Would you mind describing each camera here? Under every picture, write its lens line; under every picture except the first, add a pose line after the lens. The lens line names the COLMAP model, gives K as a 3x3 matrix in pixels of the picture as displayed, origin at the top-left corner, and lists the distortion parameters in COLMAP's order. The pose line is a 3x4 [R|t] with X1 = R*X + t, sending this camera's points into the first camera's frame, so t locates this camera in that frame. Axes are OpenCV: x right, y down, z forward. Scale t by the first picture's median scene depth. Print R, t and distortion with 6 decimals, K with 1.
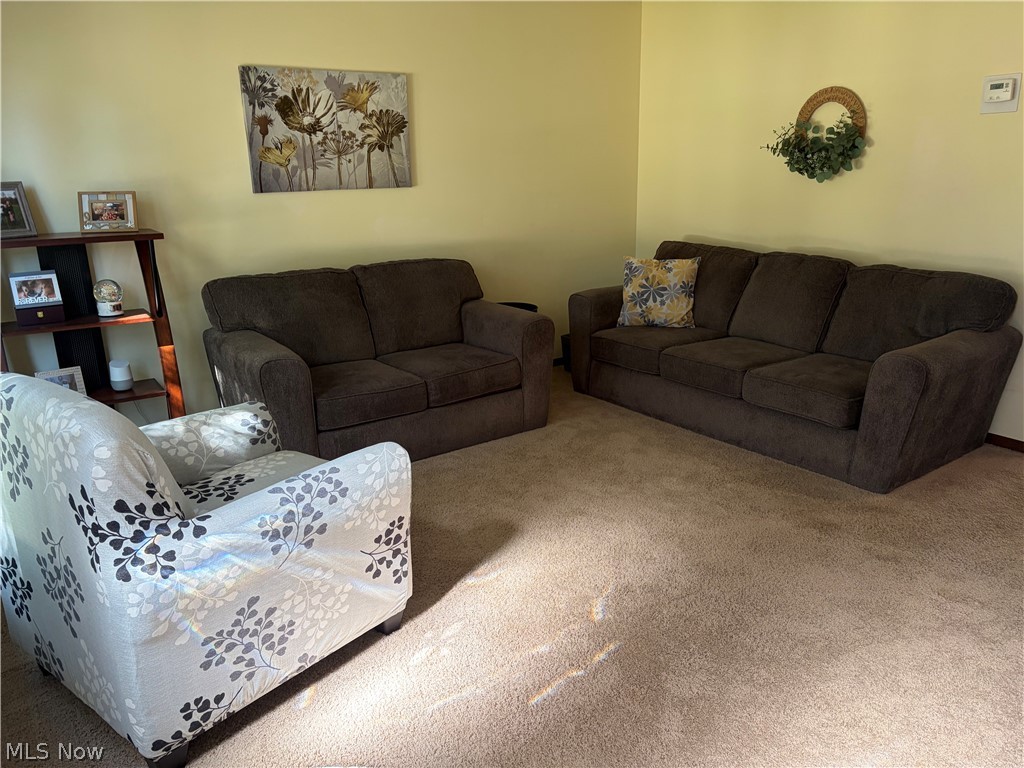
lens RADIAL K [[771.3, 0, 516.1], [0, 771.3, 385.4], [0, 0, 1]] dist [0.062689, -0.071120]
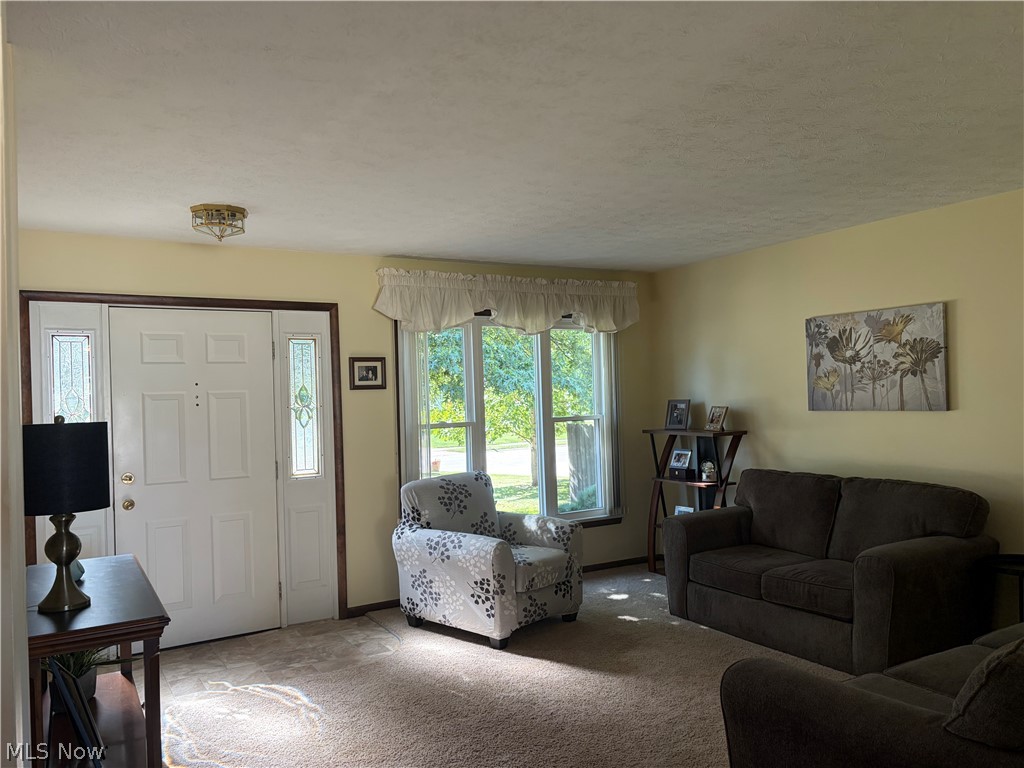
lens RADIAL K [[771.3, 0, 511.3], [0, 771.3, 391.8], [0, 0, 1]] dist [0.062689, -0.071120]
pose [[-0.063383, 0.017054, -0.997844, 0.965965], [-0.252521, 0.967043, 0.032567, -0.194432], [0.965513, 0.254041, -0.056987, 0.590140]]
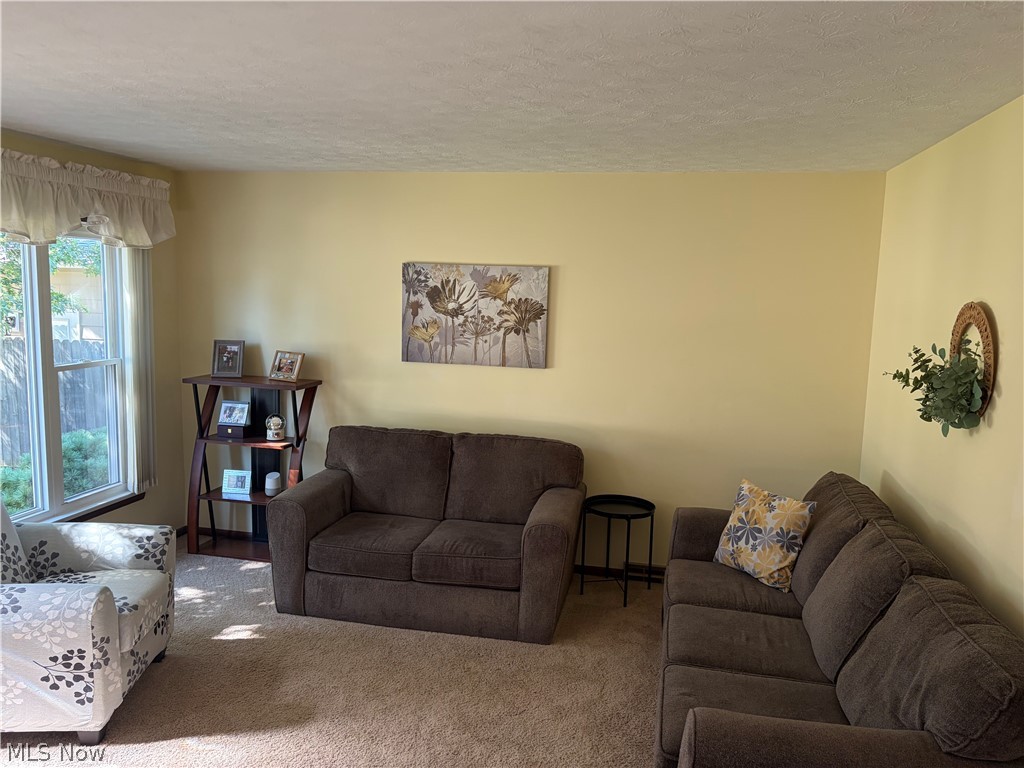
lens RADIAL K [[771.3, 0, 526.0], [0, 771.3, 387.2], [0, 0, 1]] dist [0.062689, -0.071120]
pose [[0.698247, 0.132826, -0.703426, 0.641802], [-0.247199, 0.966928, -0.062797, -0.180480], [0.671821, 0.217734, 0.707989, 0.290064]]
